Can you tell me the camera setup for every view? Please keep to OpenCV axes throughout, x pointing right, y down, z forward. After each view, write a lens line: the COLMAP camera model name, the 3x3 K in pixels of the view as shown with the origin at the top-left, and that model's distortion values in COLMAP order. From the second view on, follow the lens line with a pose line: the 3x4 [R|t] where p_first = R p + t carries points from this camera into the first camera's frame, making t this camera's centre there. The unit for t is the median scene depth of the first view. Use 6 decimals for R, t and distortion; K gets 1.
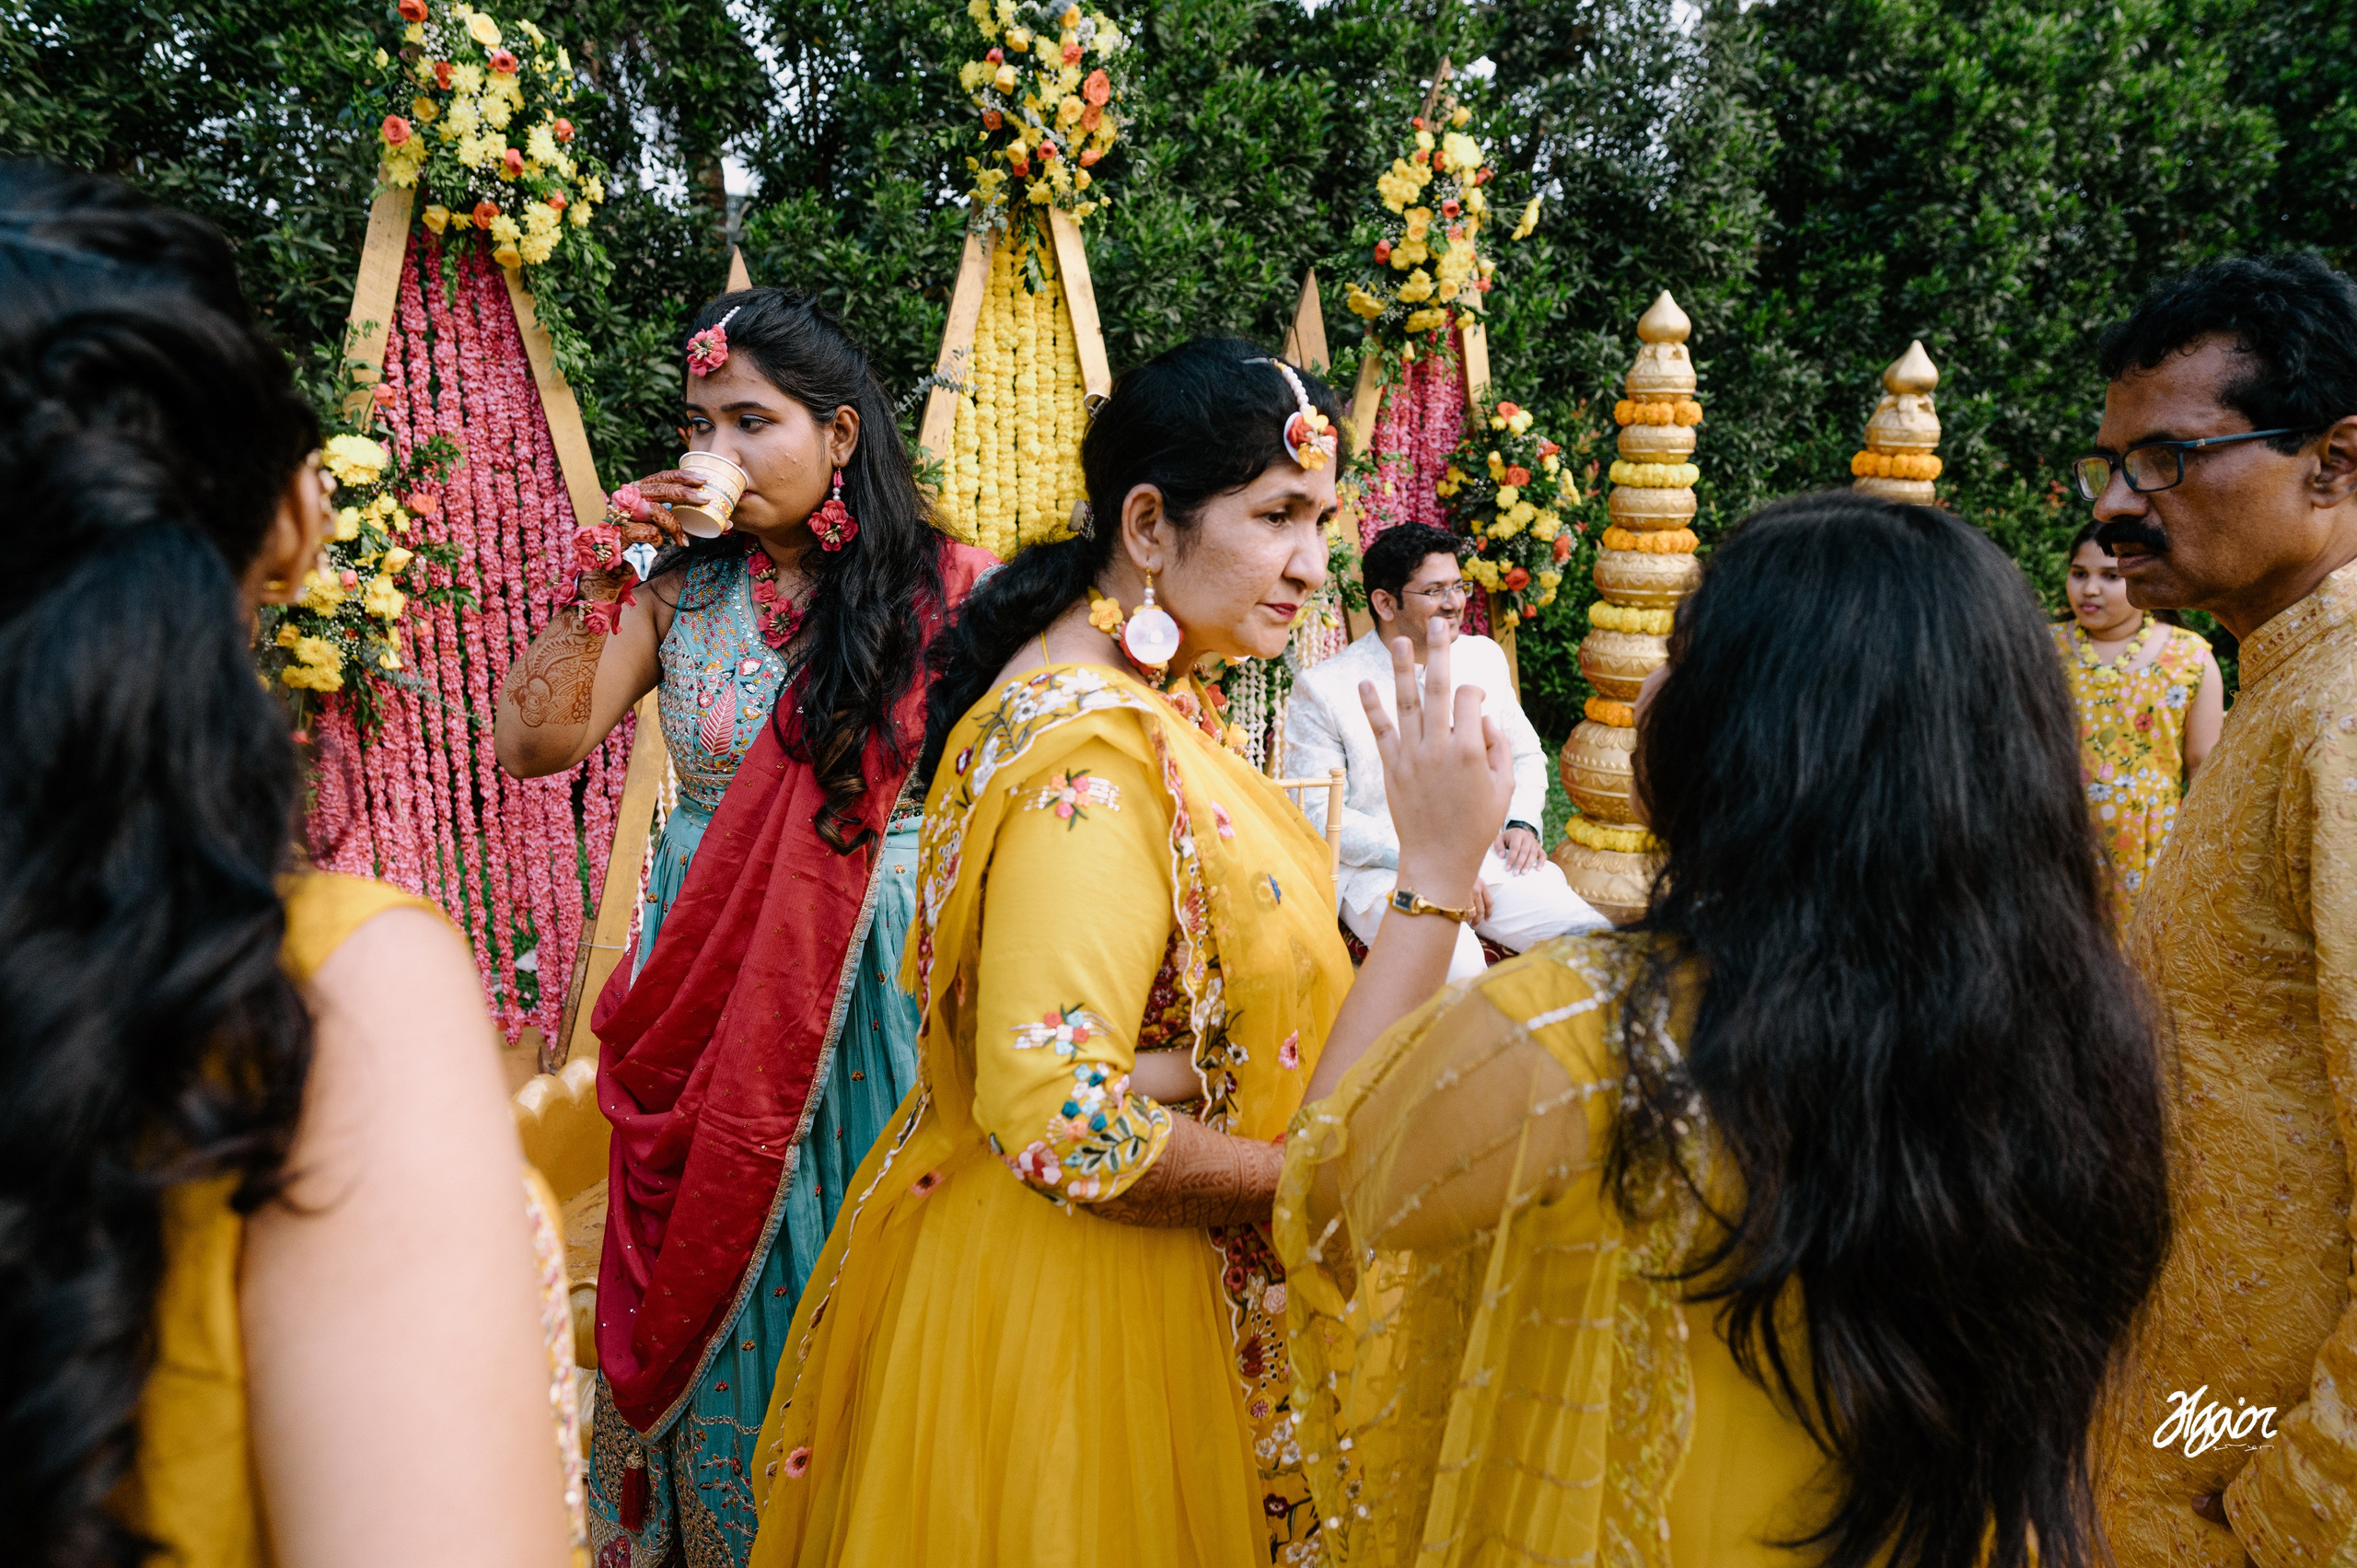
lens RADIAL K [[1601.6, 0, 1166.1], [0, 1601.6, 782.8], [0, 0, 1]] dist [-0.000624, 0.000082]
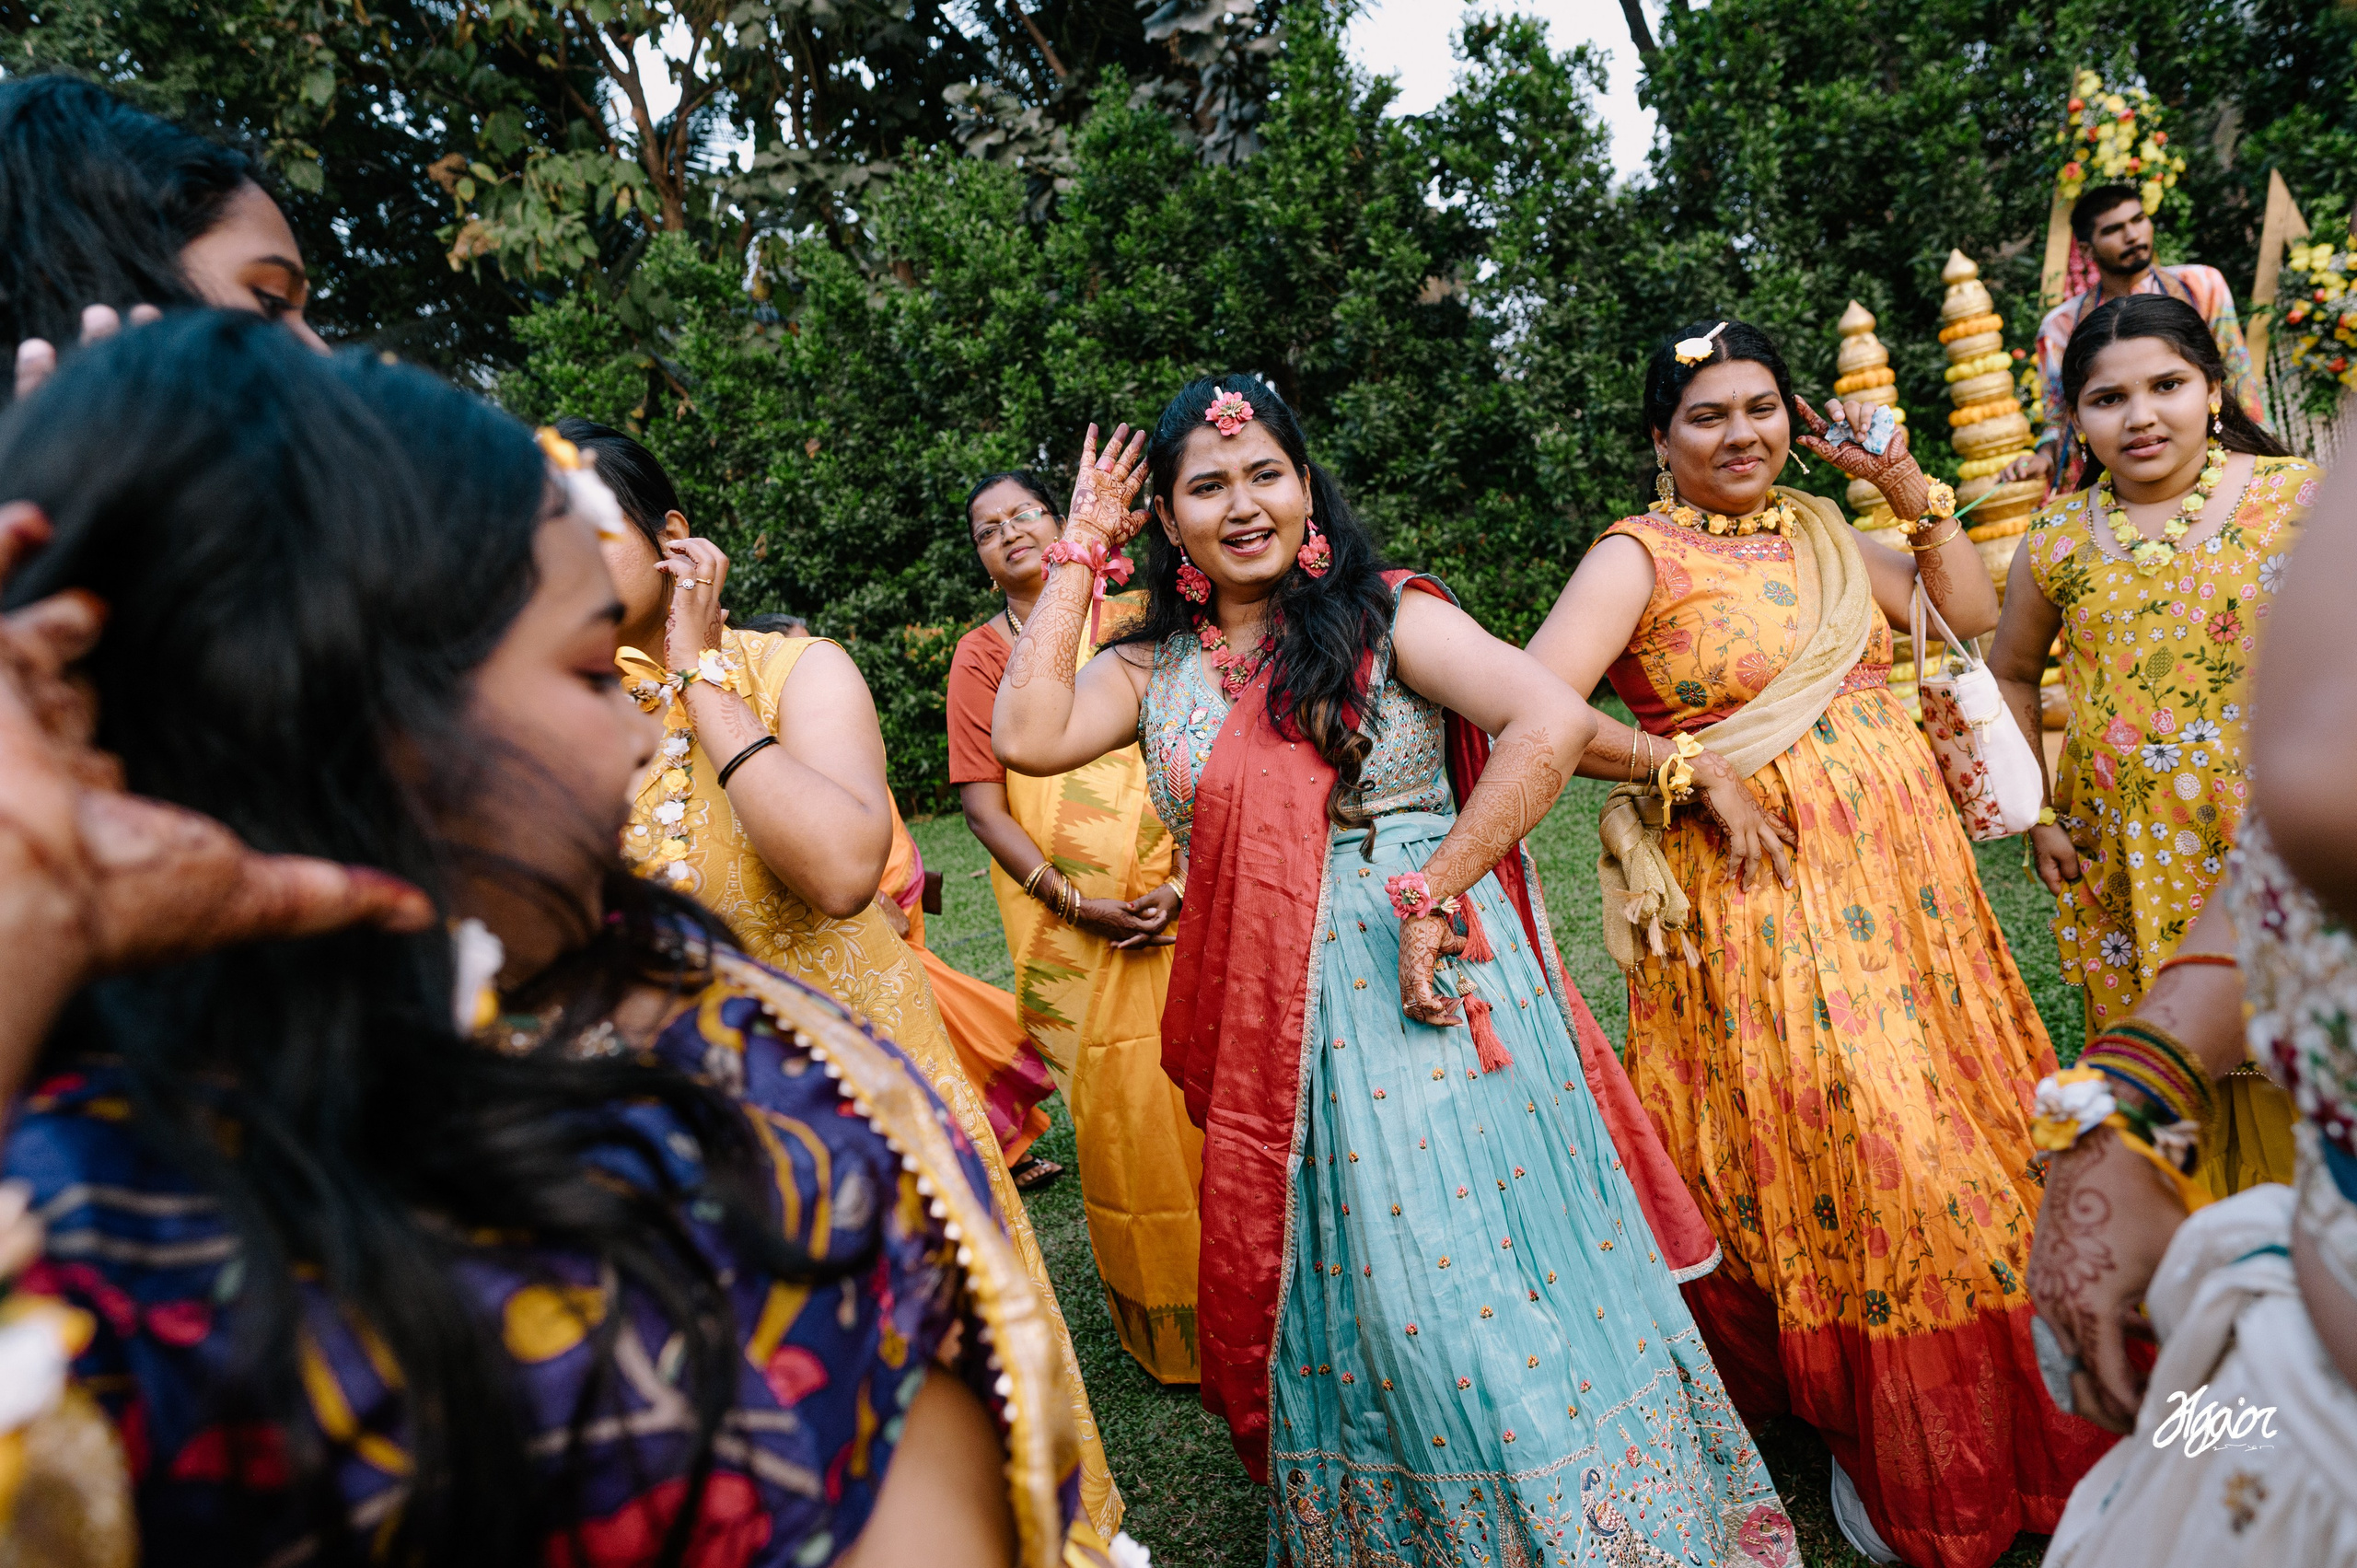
lens RADIAL K [[1604.7, 0, 1178.5], [0, 1604.7, 784.0], [0, 0, 1]] dist [-0.004009, -0.001483]
pose [[0.674172, -0.068282, -0.735411, 0.135164], [0.068095, 0.997223, -0.030166, 0.251807], [0.735429, -0.029741, 0.676949, -0.887151]]
